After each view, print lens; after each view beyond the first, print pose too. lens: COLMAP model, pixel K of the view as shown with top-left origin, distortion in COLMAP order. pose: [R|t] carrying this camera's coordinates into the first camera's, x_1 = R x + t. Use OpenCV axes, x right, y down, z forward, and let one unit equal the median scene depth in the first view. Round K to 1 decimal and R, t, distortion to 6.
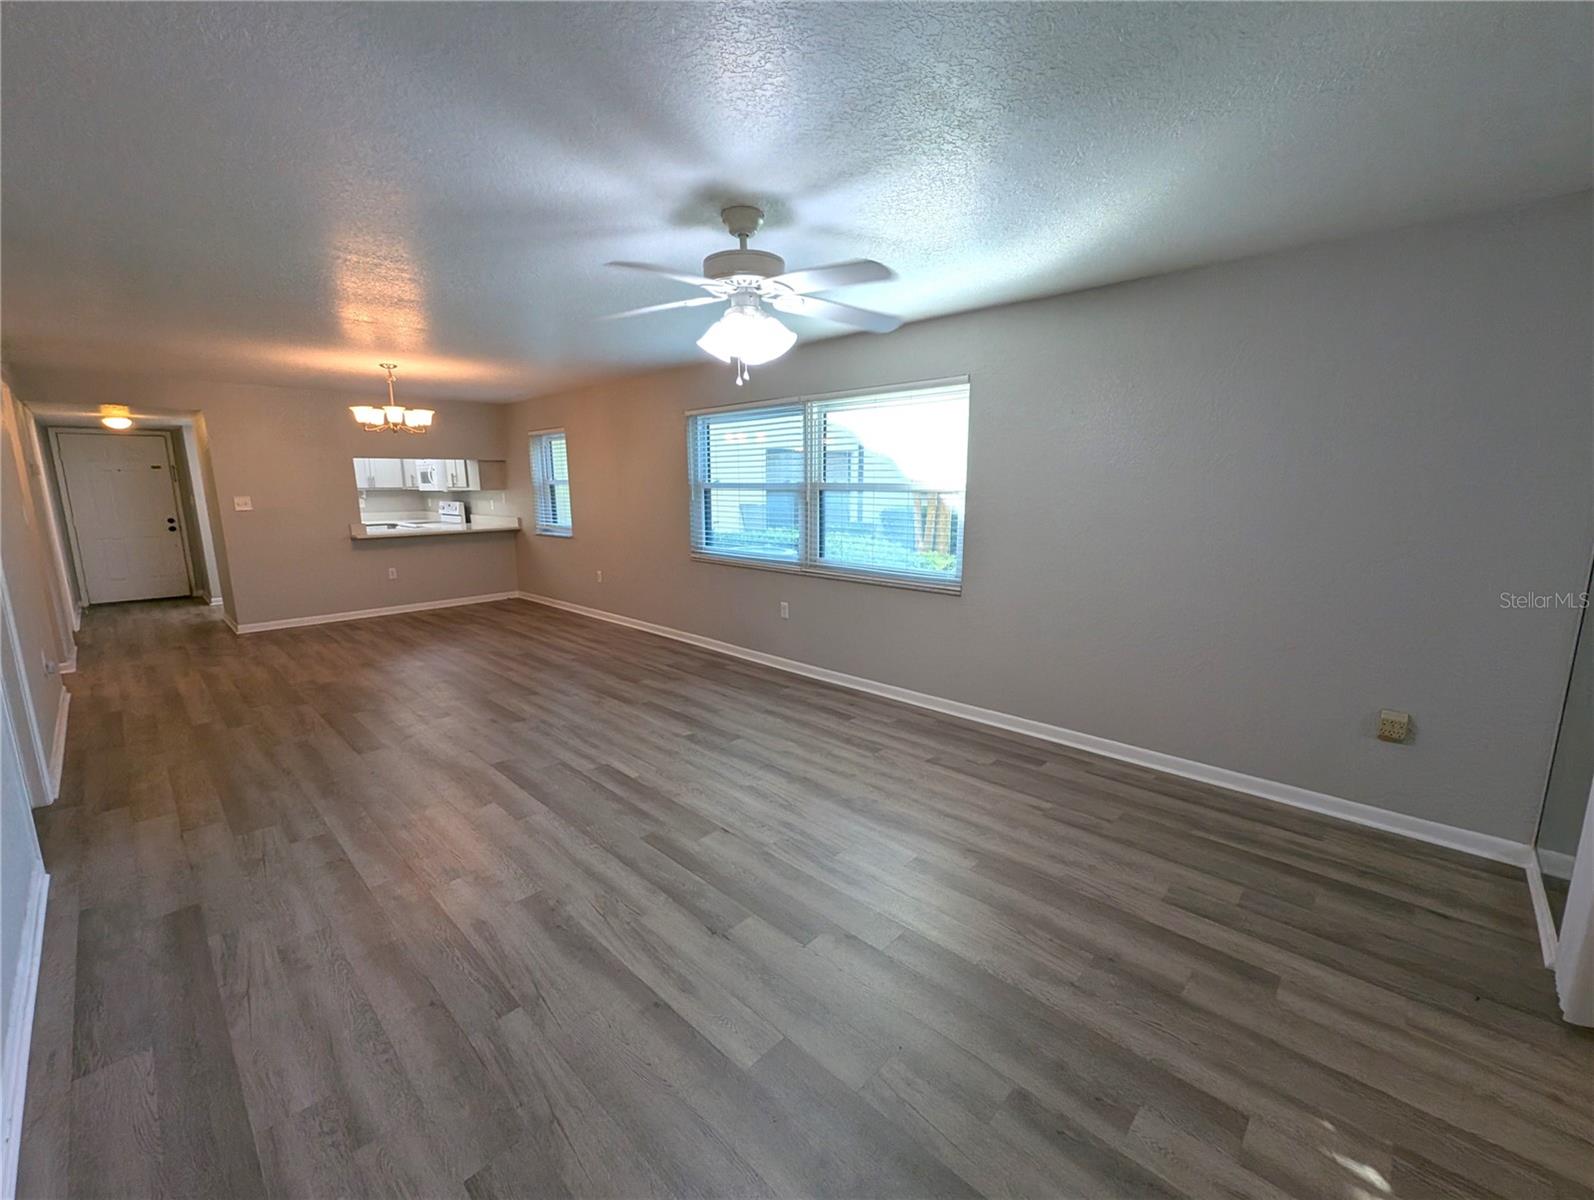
lens RADIAL K [[657.1, 0, 800.2], [0, 657.1, 594.4], [0, 0, 1]] dist [0.002894, -0.001499]
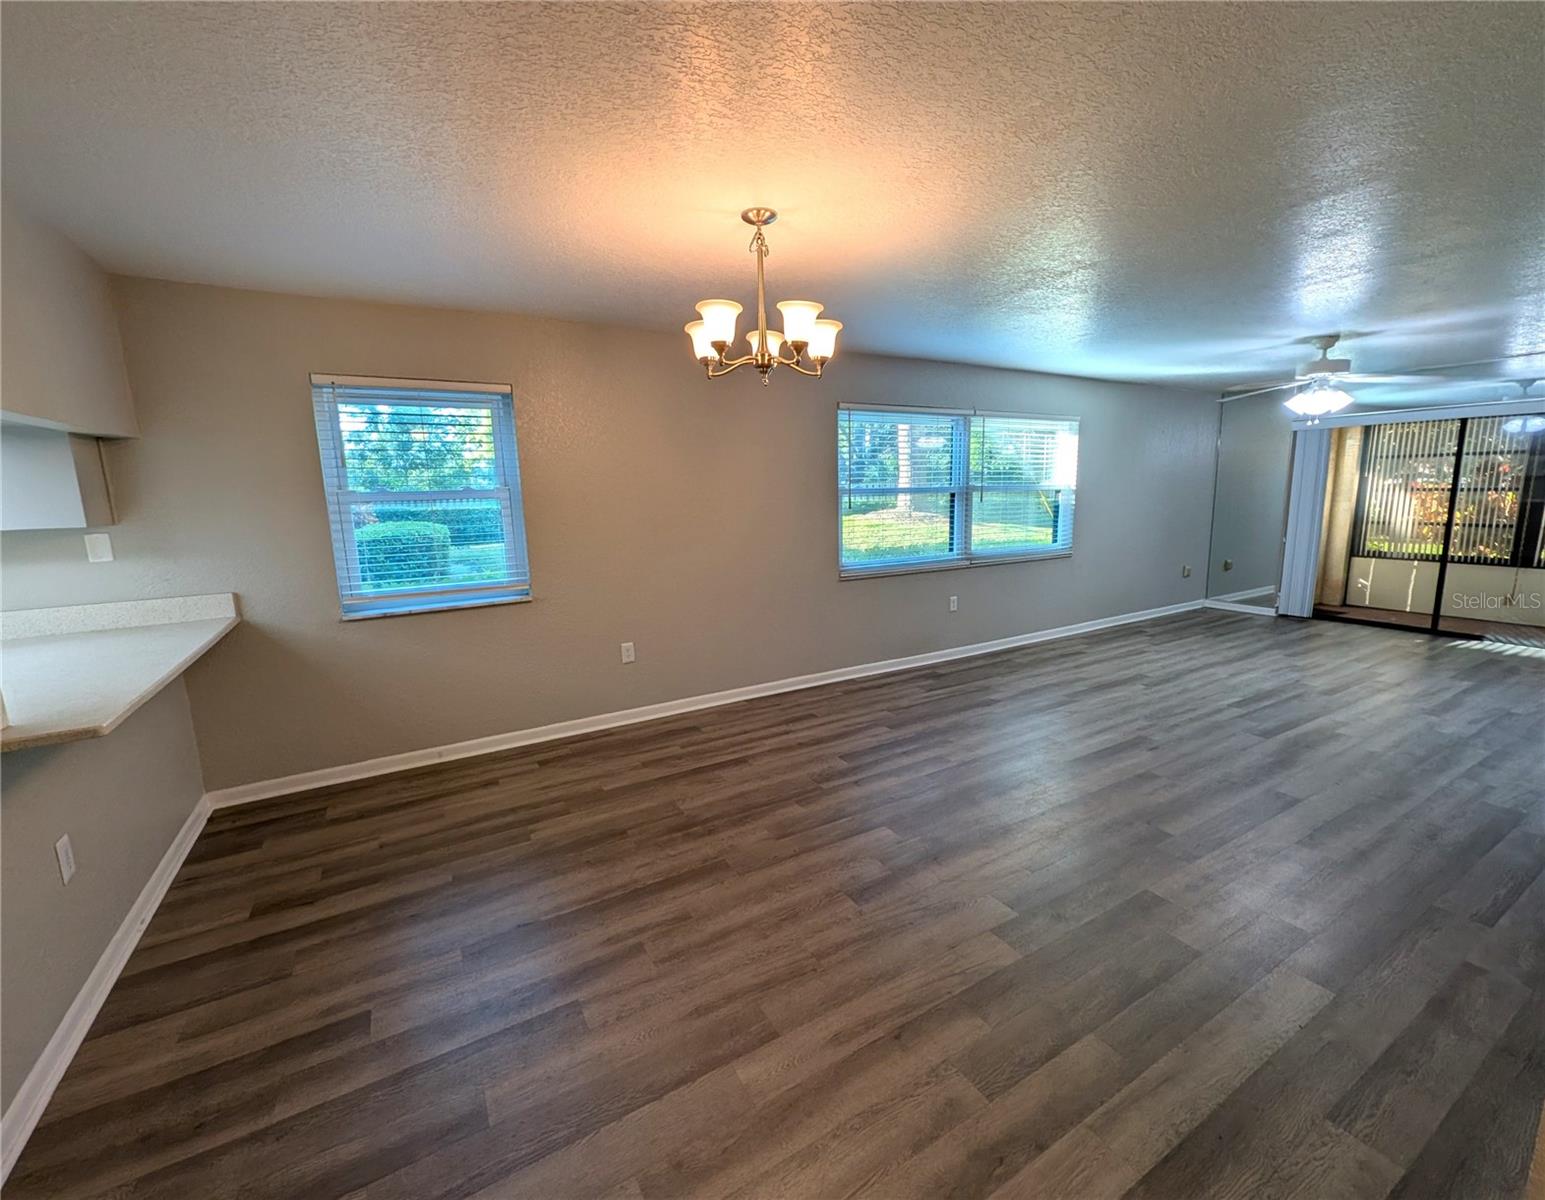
lens RADIAL K [[655.3, 0, 796.4], [0, 655.3, 603.4], [0, 0, 1]] dist [0.000986, -0.000771]
pose [[0.263561, -0.168814, 0.949757, -1.583628], [0.181791, 0.975619, 0.122963, -0.221541], [-0.947358, 0.140249, 0.287824, 1.325435]]
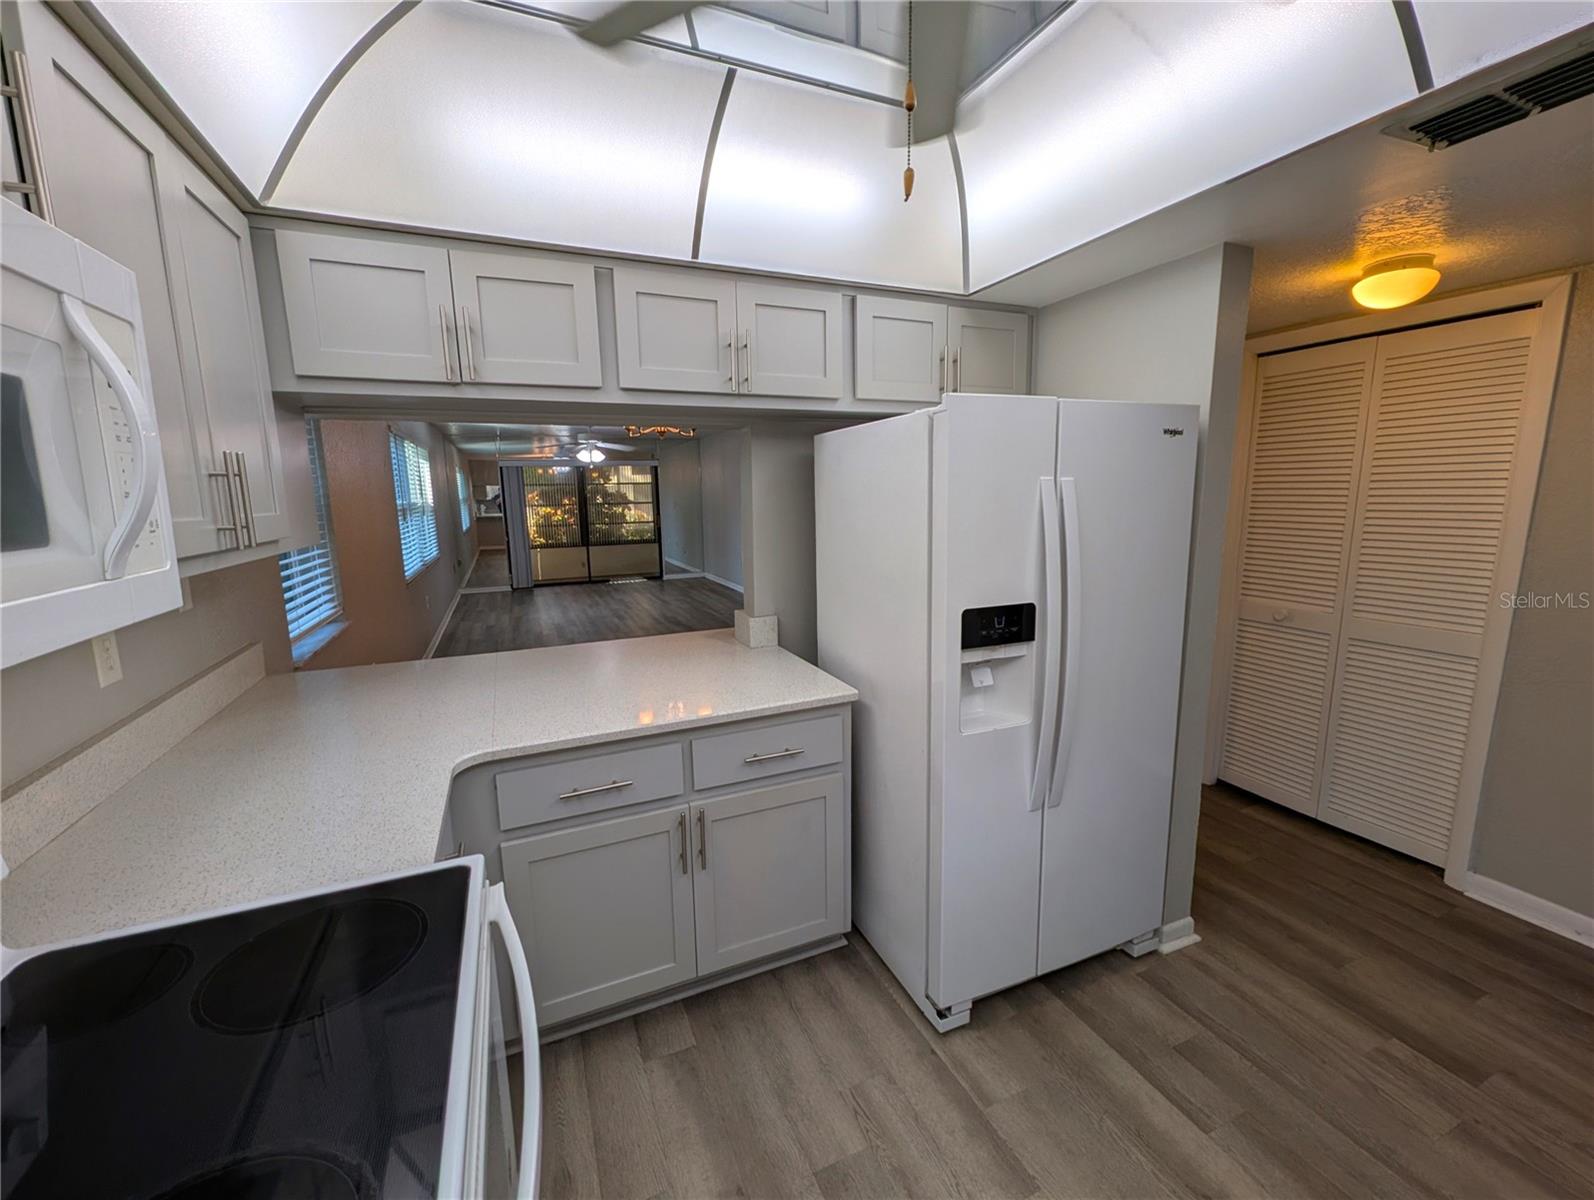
lens RADIAL K [[657.1, 0, 798.1], [0, 657.1, 598.3], [0, 0, 1]] dist [0.002894, -0.001499]
pose [[-0.920818, -0.041917, 0.387734, -1.652616], [0.088576, 0.945747, 0.312598, -0.446114], [-0.379802, 0.322189, -0.867147, 2.579783]]
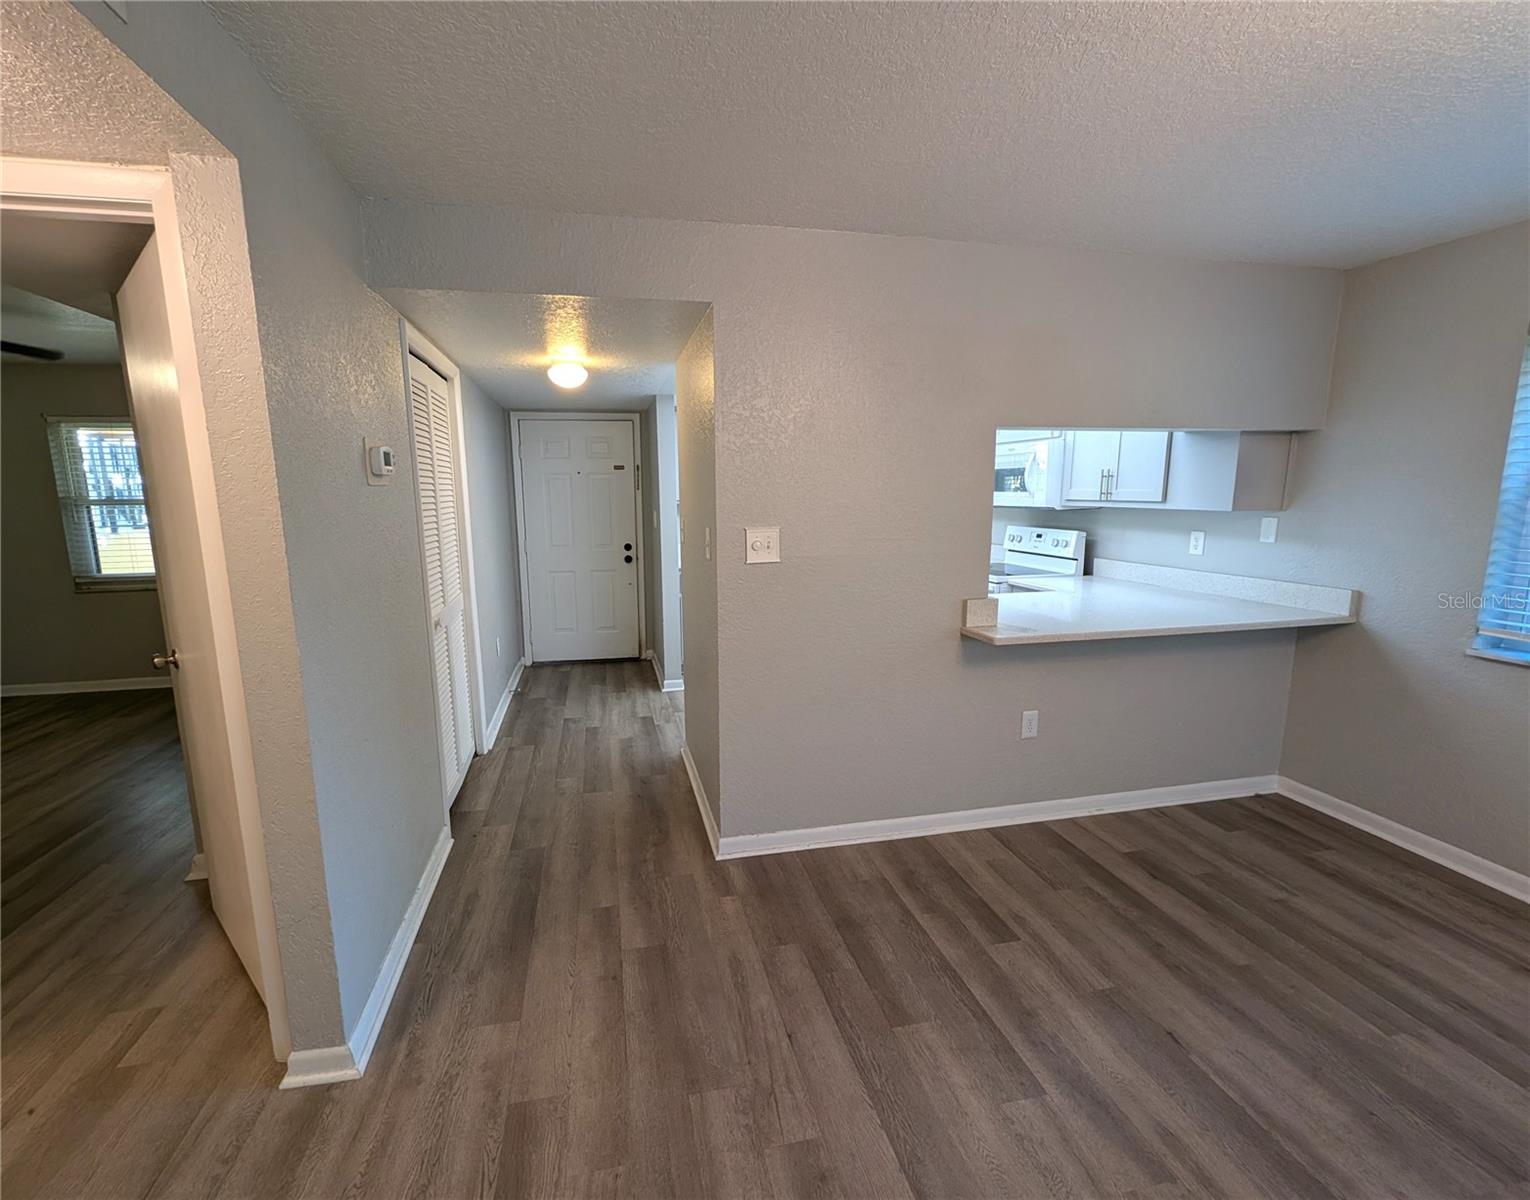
lens RADIAL K [[656.3, 0, 734.9], [0, 656.3, 599.6], [0, 0, 1]] dist [0.002871, -0.000594]
pose [[0.822785, 0.093413, -0.560624, -1.135209], [-0.093659, 0.995200, 0.028367, -0.205232], [0.560583, 0.029168, 0.827585, 1.188496]]
